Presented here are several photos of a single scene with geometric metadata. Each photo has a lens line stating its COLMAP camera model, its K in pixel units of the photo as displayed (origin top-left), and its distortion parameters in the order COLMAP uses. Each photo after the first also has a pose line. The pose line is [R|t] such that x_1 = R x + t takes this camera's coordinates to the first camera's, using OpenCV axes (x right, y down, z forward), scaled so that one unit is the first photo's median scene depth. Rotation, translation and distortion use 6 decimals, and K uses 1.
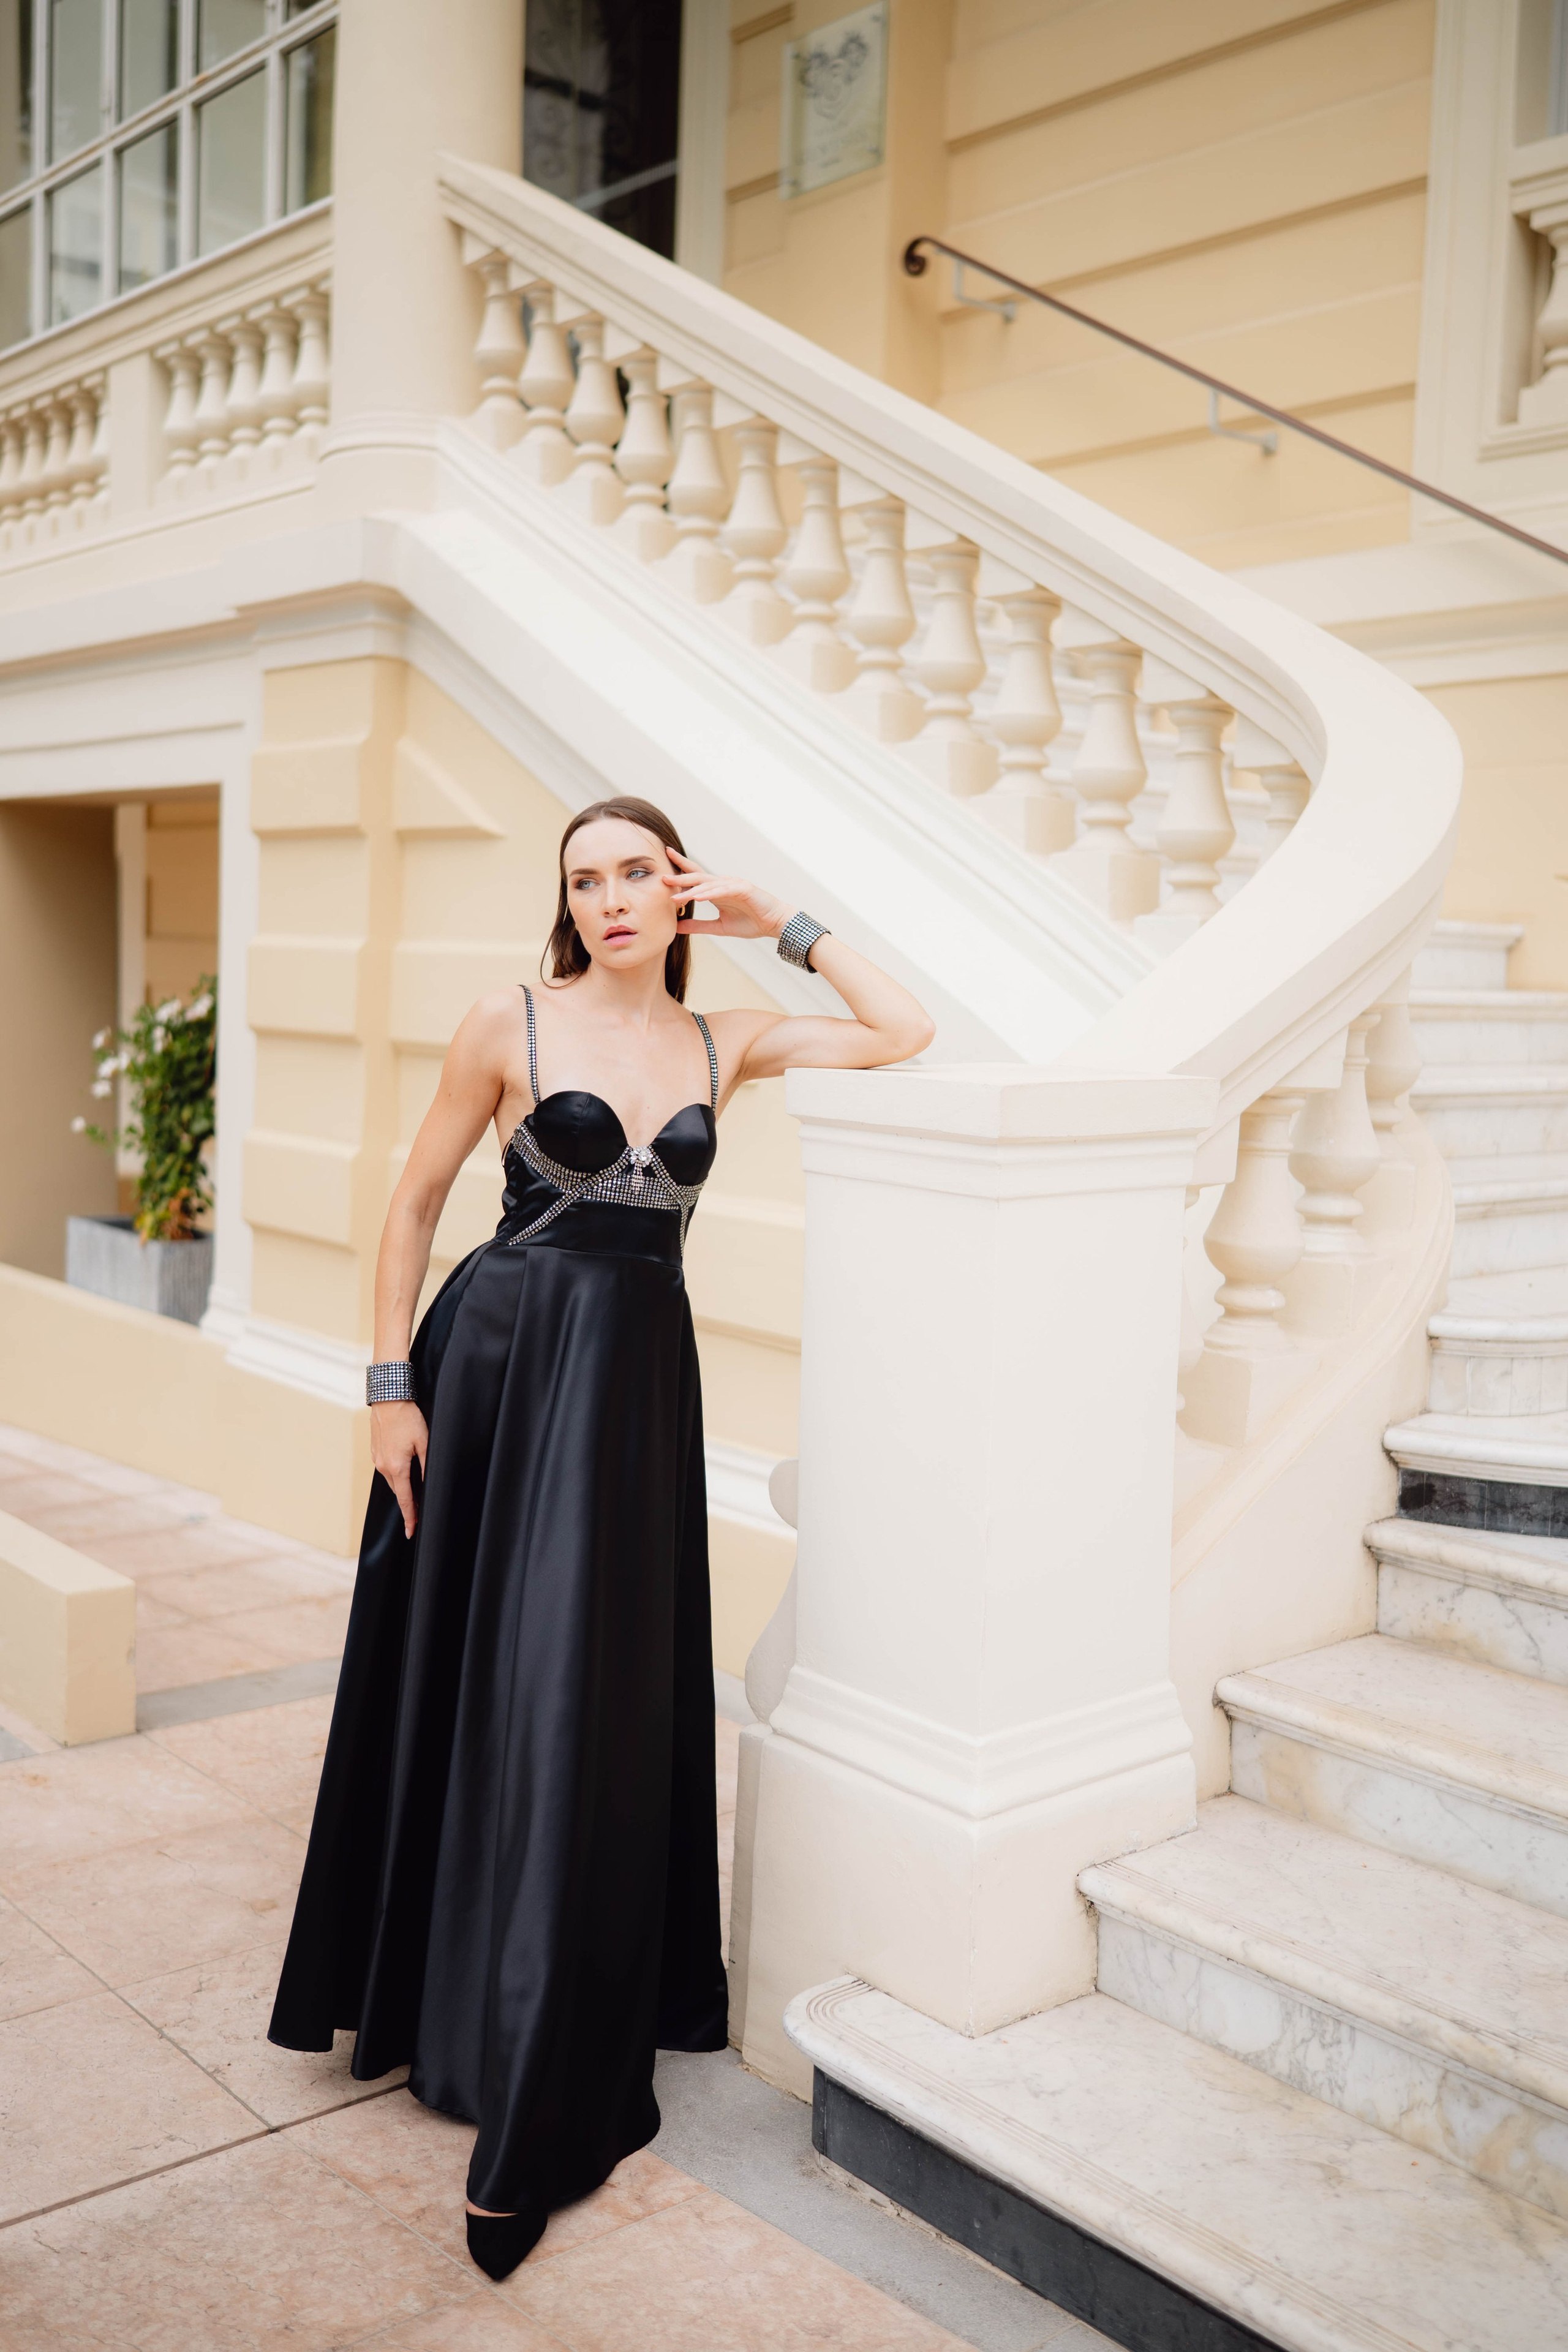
lens RADIAL K [[2268.7, 0, 806.2], [0, 2268.7, 1150.8], [0, 0, 1]] dist [0.008083, 0.012972]
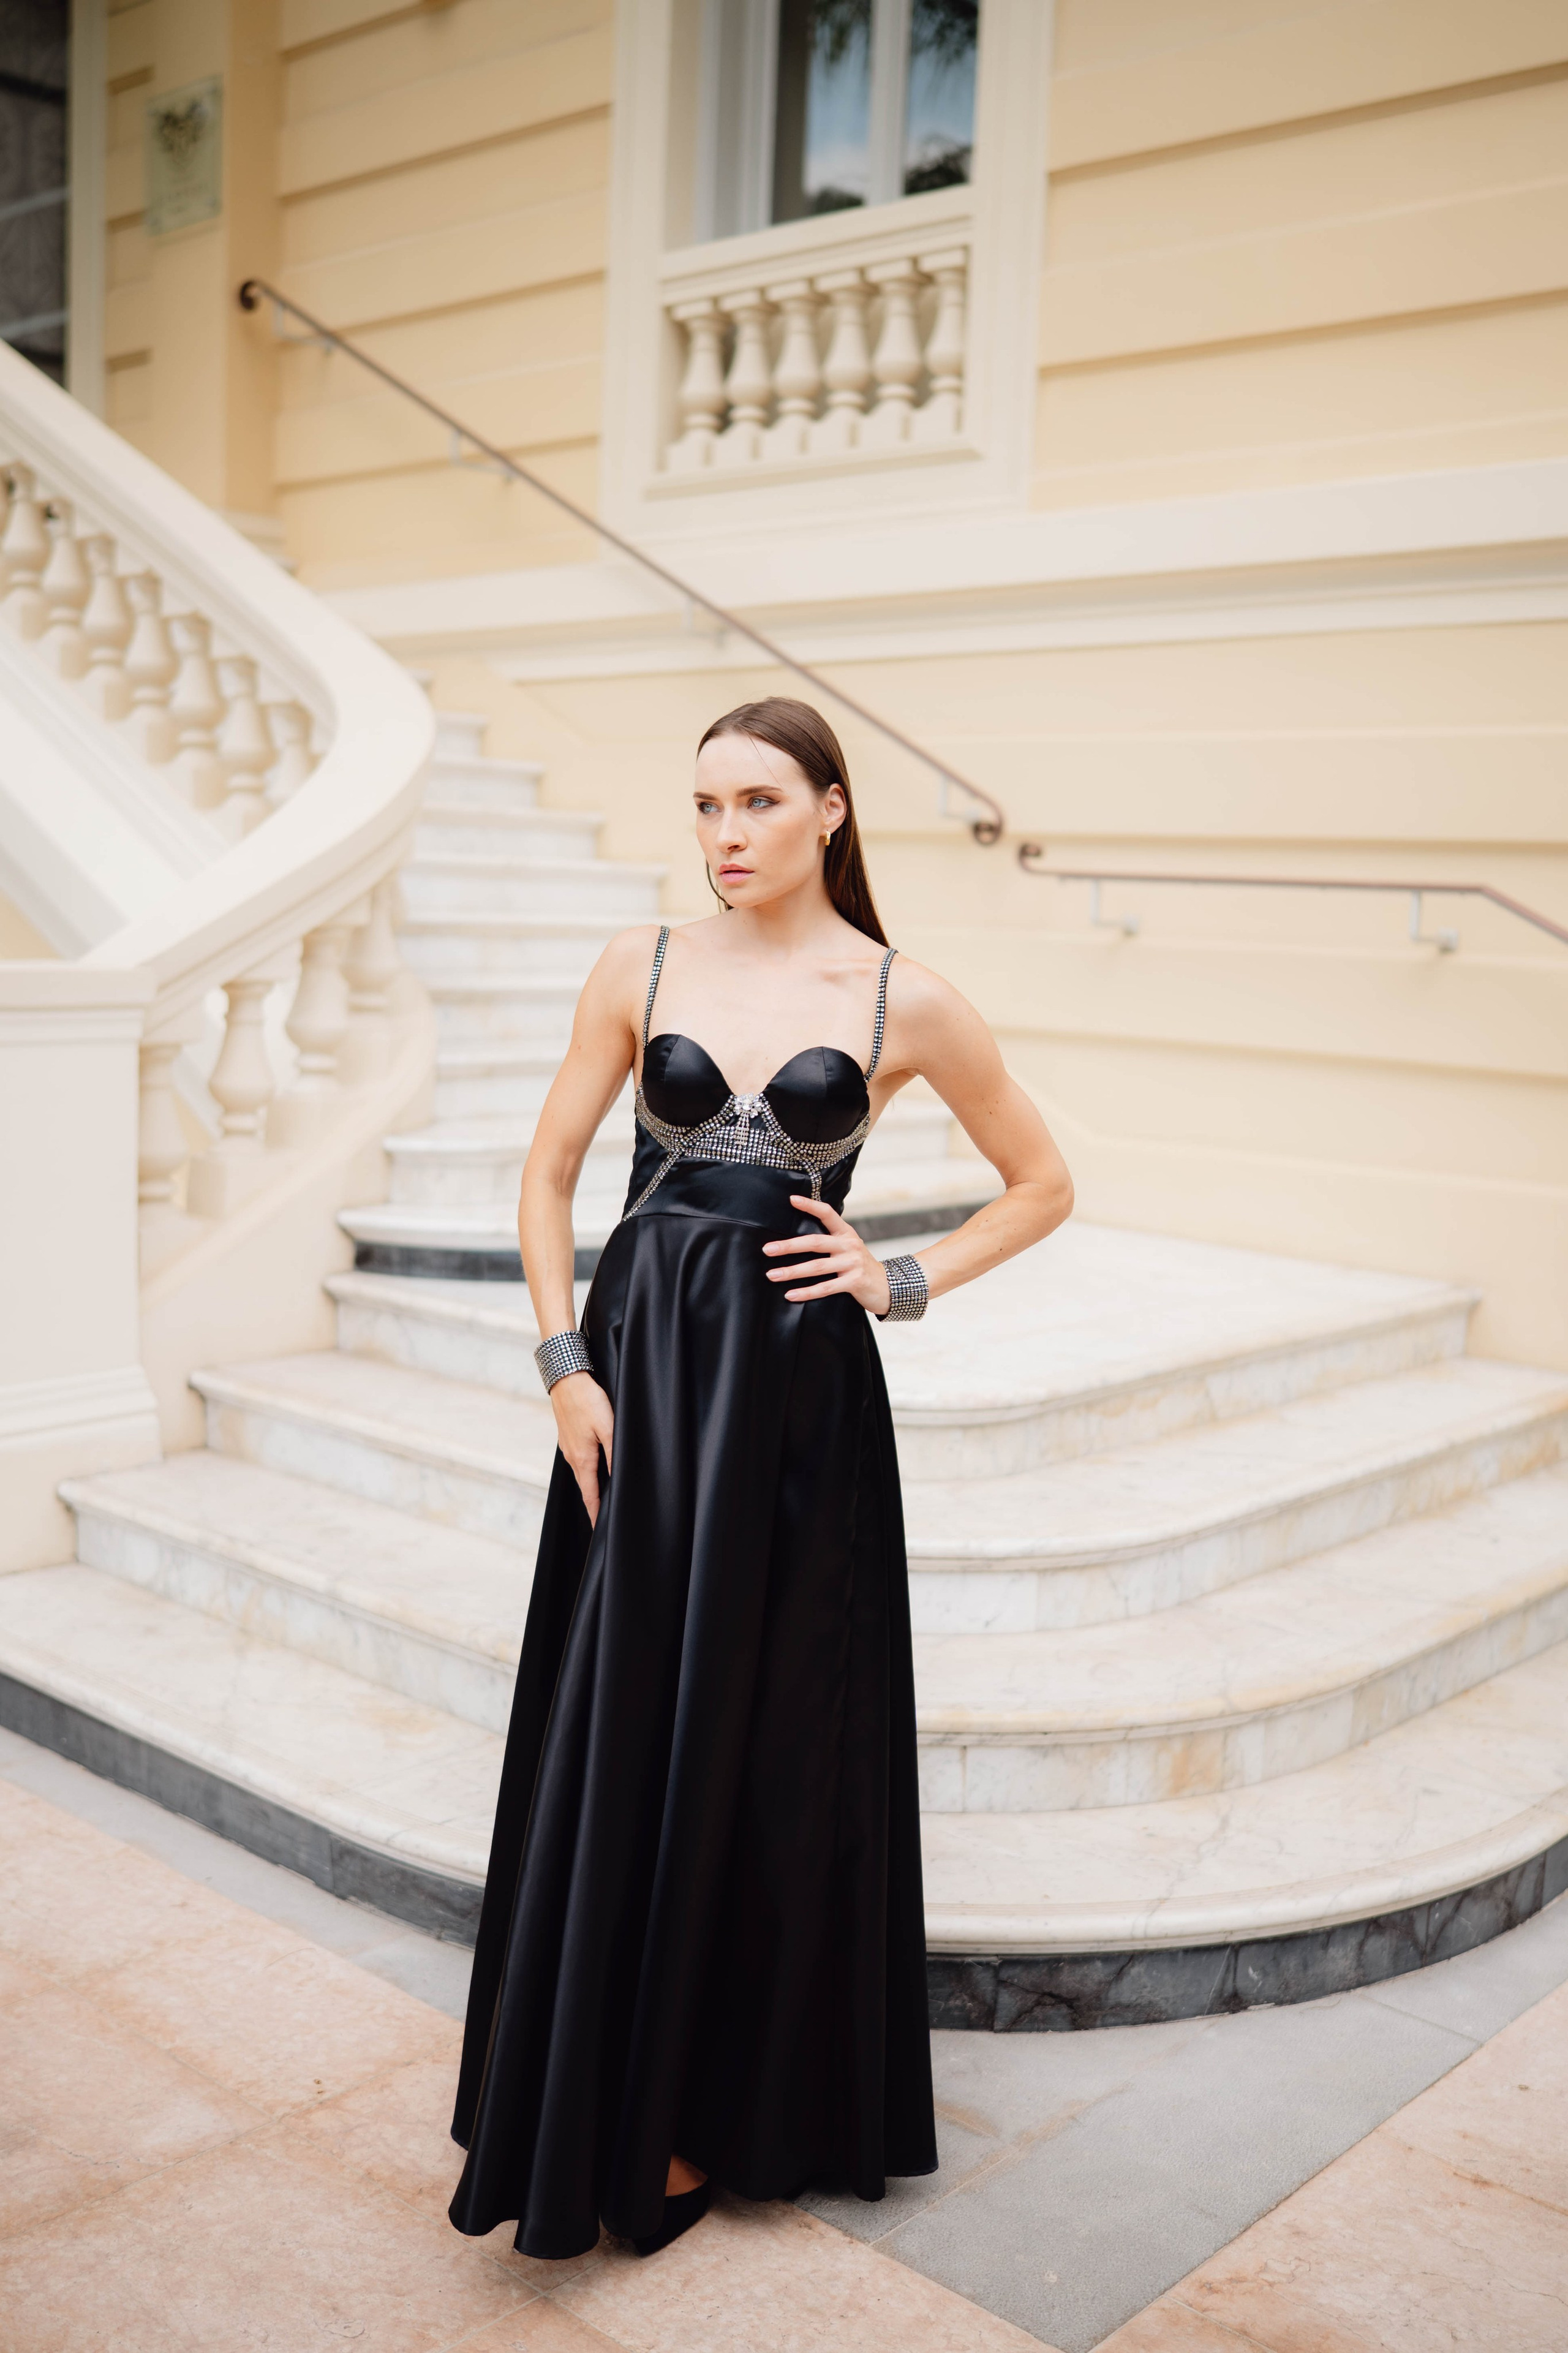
lens RADIAL K [[2332.4, 0, 798.4], [0, 2332.4, 1174.7], [0, 0, 1]] dist [0.000723, 0.002206]
pose [[0.992227, -0.008963, 0.124121, 0.226072], [0.004277, 0.999270, 0.037973, 0.026245], [-0.124371, -0.037147, 0.991540, -0.334569]]
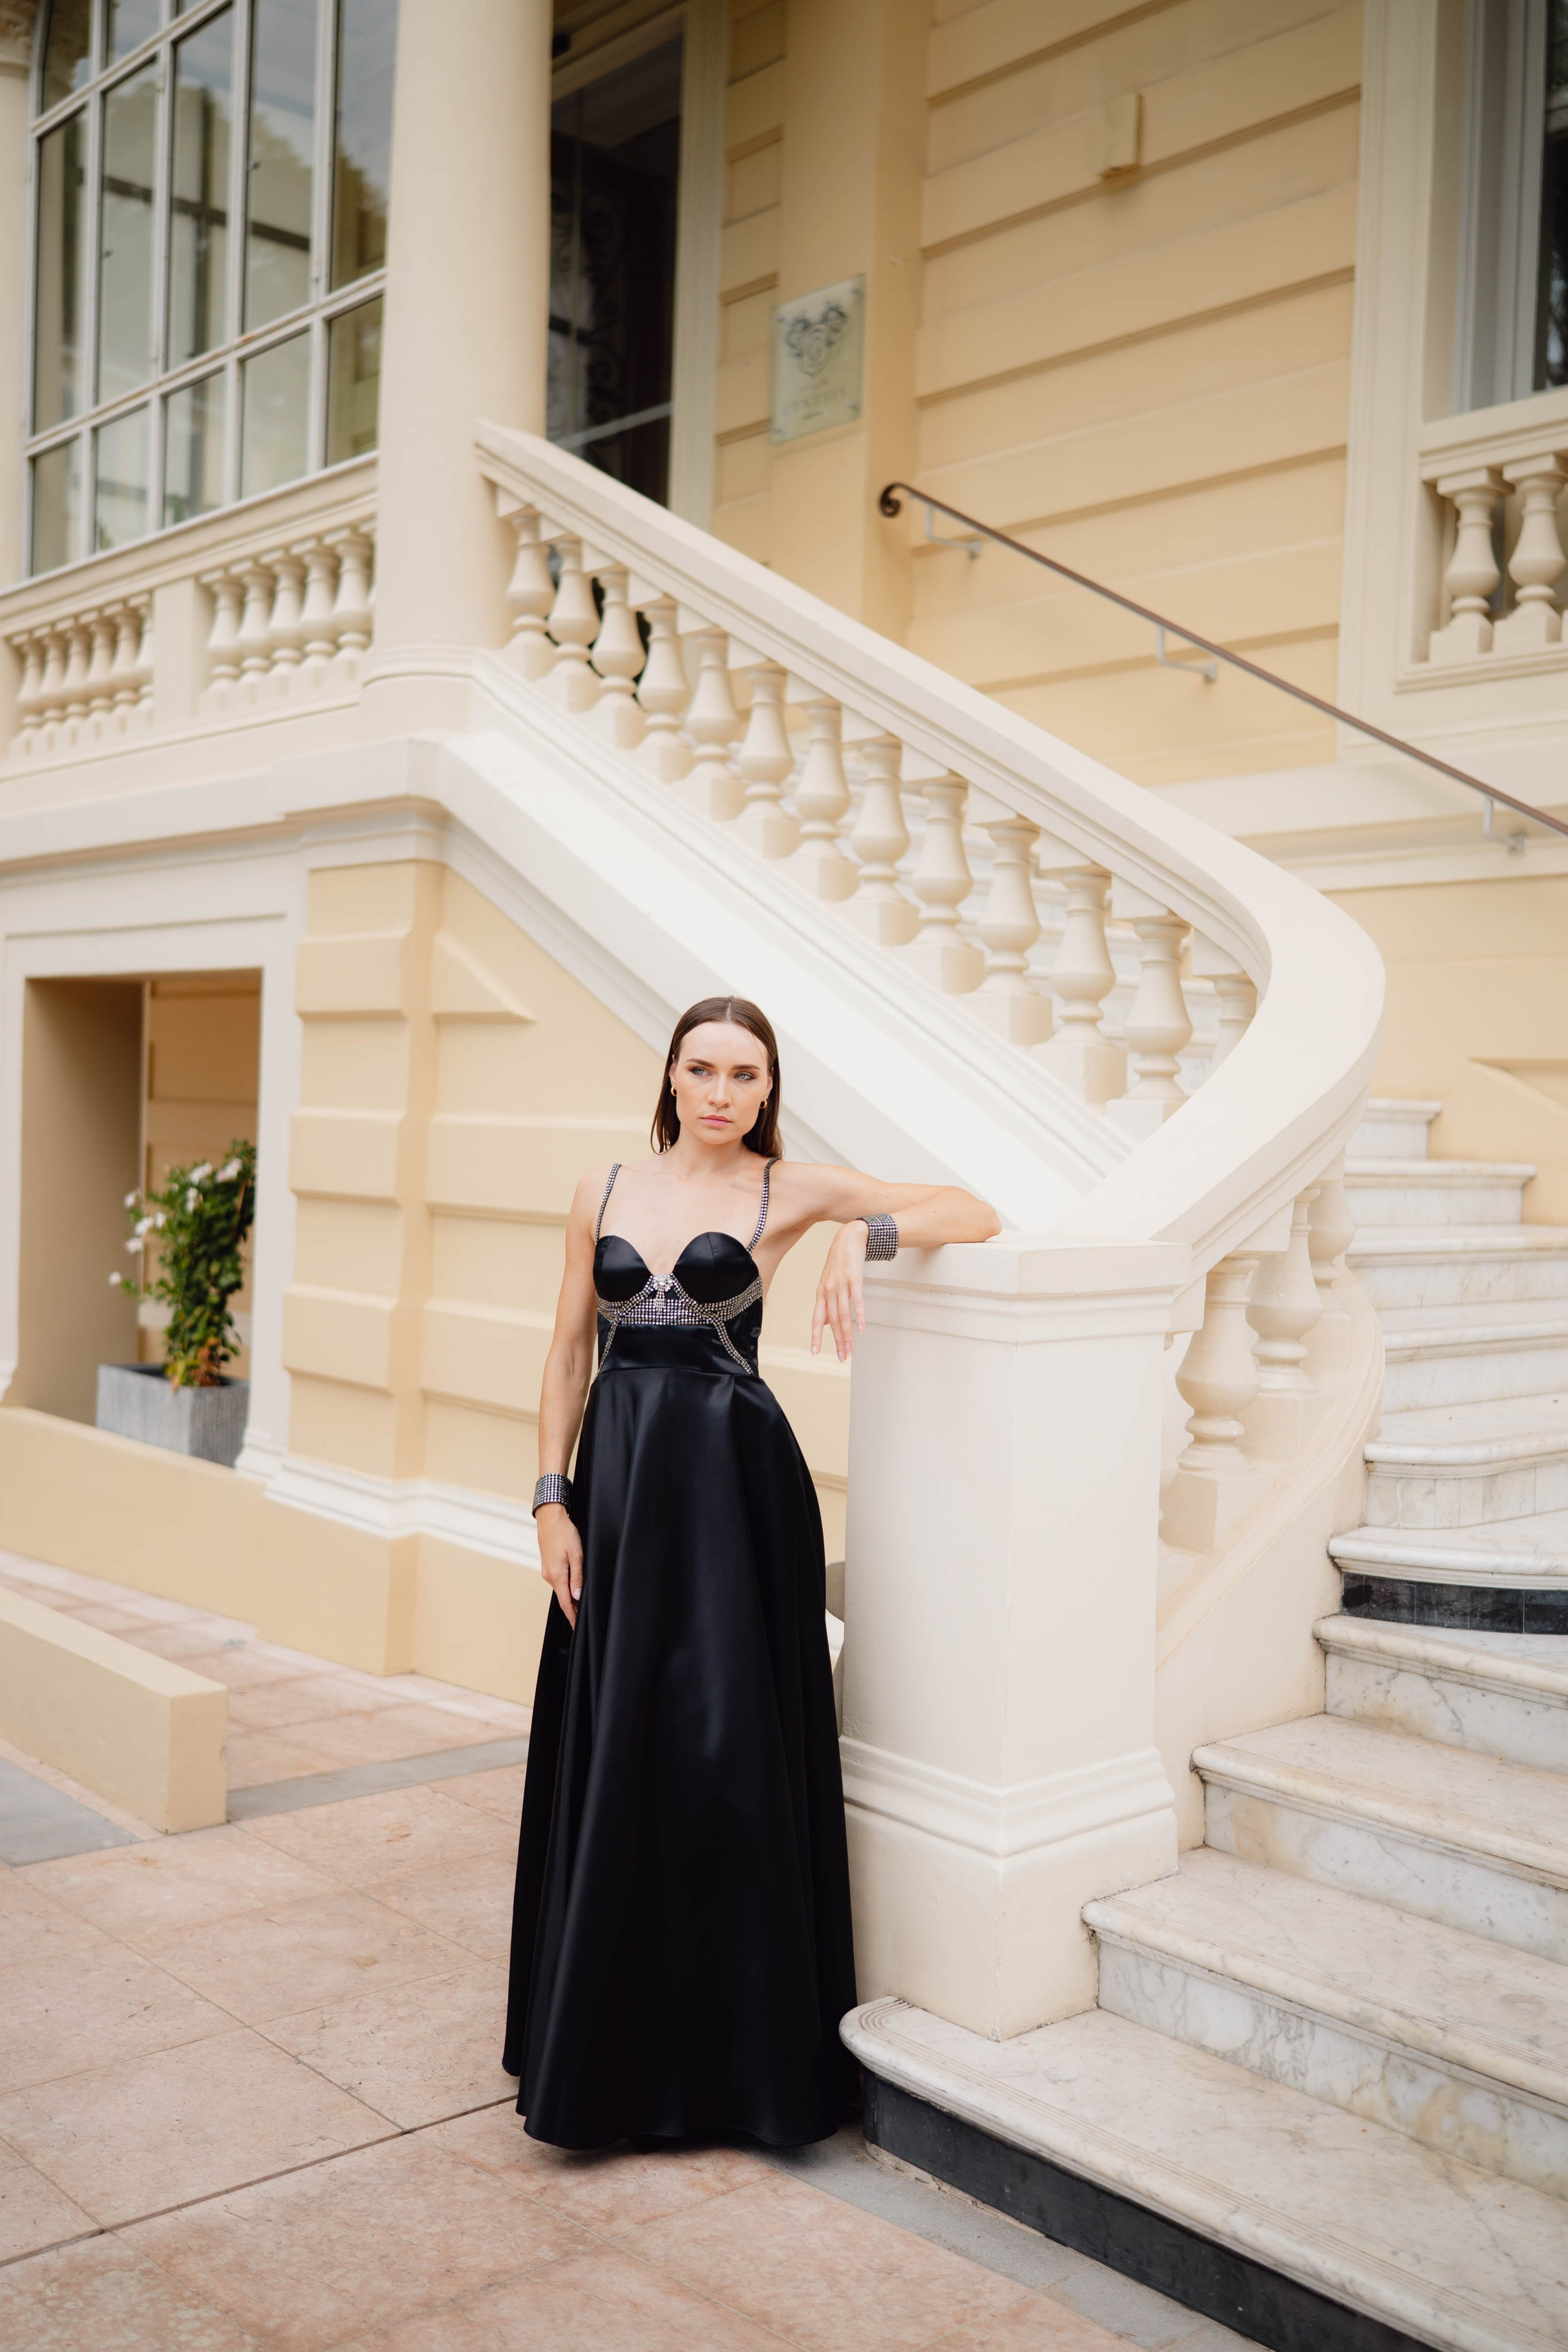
lens RADIAL K [[2257.4, 0, 784.0], [0, 2257.4, 1176.0], [0, 0, 1]] dist [0.008709, 0.004825]
pose [[0.999826, -0.000586, 0.018619, -0.031970], [0.001607, 0.998493, -0.054861, -0.001381], [-0.018559, 0.054881, 0.998320, -0.113034]]
